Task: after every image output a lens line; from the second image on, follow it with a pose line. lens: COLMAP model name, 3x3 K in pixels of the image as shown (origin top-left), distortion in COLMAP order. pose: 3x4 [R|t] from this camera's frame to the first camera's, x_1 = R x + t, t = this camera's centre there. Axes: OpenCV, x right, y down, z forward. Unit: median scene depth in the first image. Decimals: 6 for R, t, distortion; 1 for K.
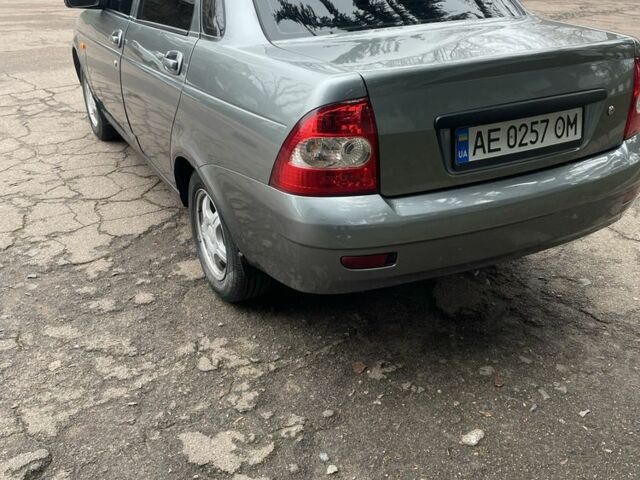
lens RADIAL K [[623.7, 0, 319.3], [0, 623.7, 238.0], [0, 0, 1]] dist [-0.064361, 0.000000]
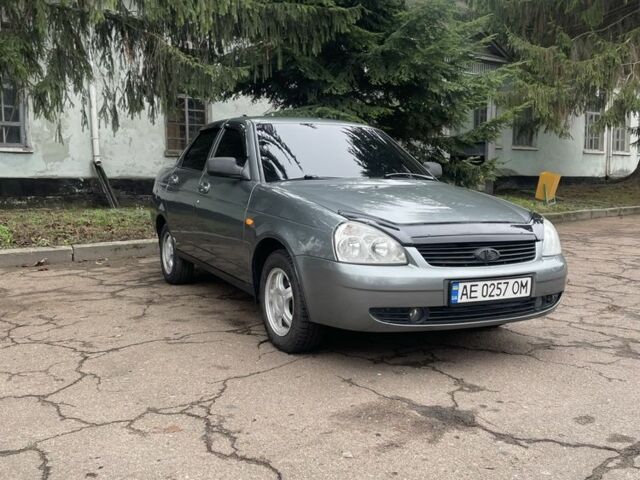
lens RADIAL K [[632.8, 0, 322.3], [0, 632.8, 241.1], [0, 0, 1]] dist [0.040995, 0.000000]
pose [[0.992785, 0.119893, -0.001900, -0.138109], [-0.118410, 0.977762, -0.173093, 0.054993], [-0.018895, 0.172069, 0.984904, -0.702994]]
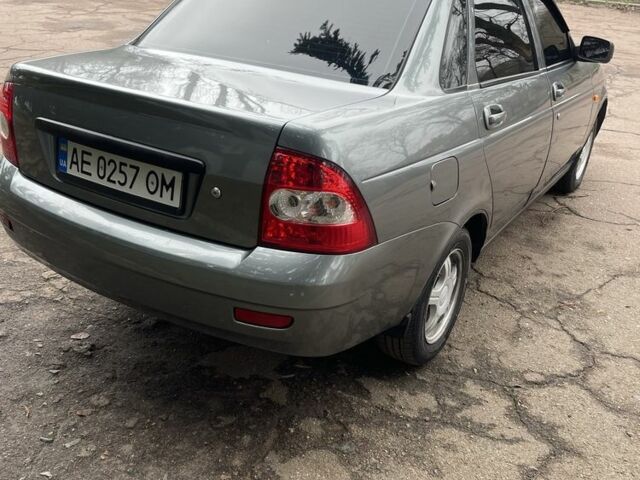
lens RADIAL K [[632.8, 0, 318.1], [0, 632.8, 240.1], [0, 0, 1]] dist [0.040995, 0.000000]
pose [[0.468391, 0.368554, -0.802980, 1.307926], [-0.449094, 0.881990, 0.142855, -0.355722], [0.760871, 0.293702, 0.578632, 0.701609]]
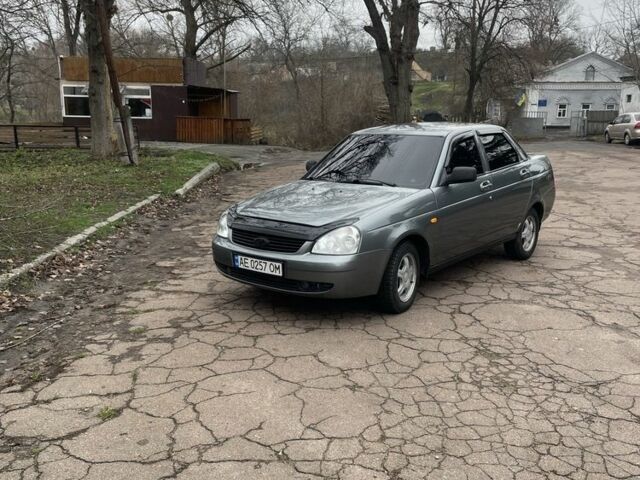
lens RADIAL K [[632.8, 0, 318.1], [0, 632.8, 241.6], [0, 0, 1]] dist [0.040995, 0.000000]
pose [[0.383763, 0.277953, -0.880606, 2.711646], [-0.285184, 0.942682, 0.173265, -0.785111], [0.878291, 0.184642, 0.441035, 0.045252]]
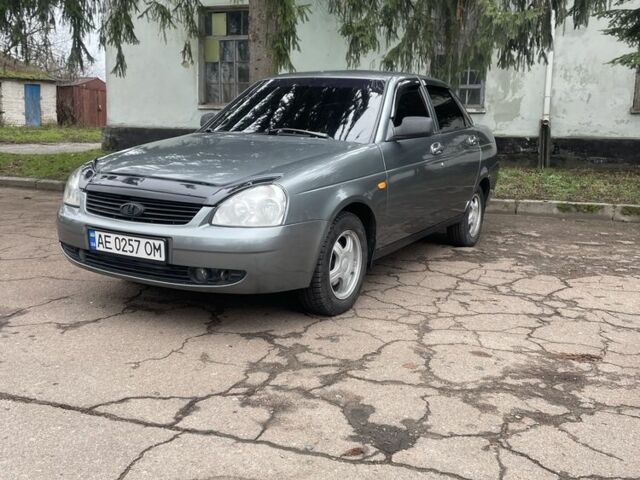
lens RADIAL K [[632.8, 0, 314.3], [0, 632.8, 234.8], [0, 0, 1]] dist [0.040995, 0.000000]
pose [[0.526603, 0.262406, -0.808599, 1.967229], [-0.309252, 0.945131, 0.105312, -0.529030], [0.791866, 0.194603, 0.578859, 0.409696]]
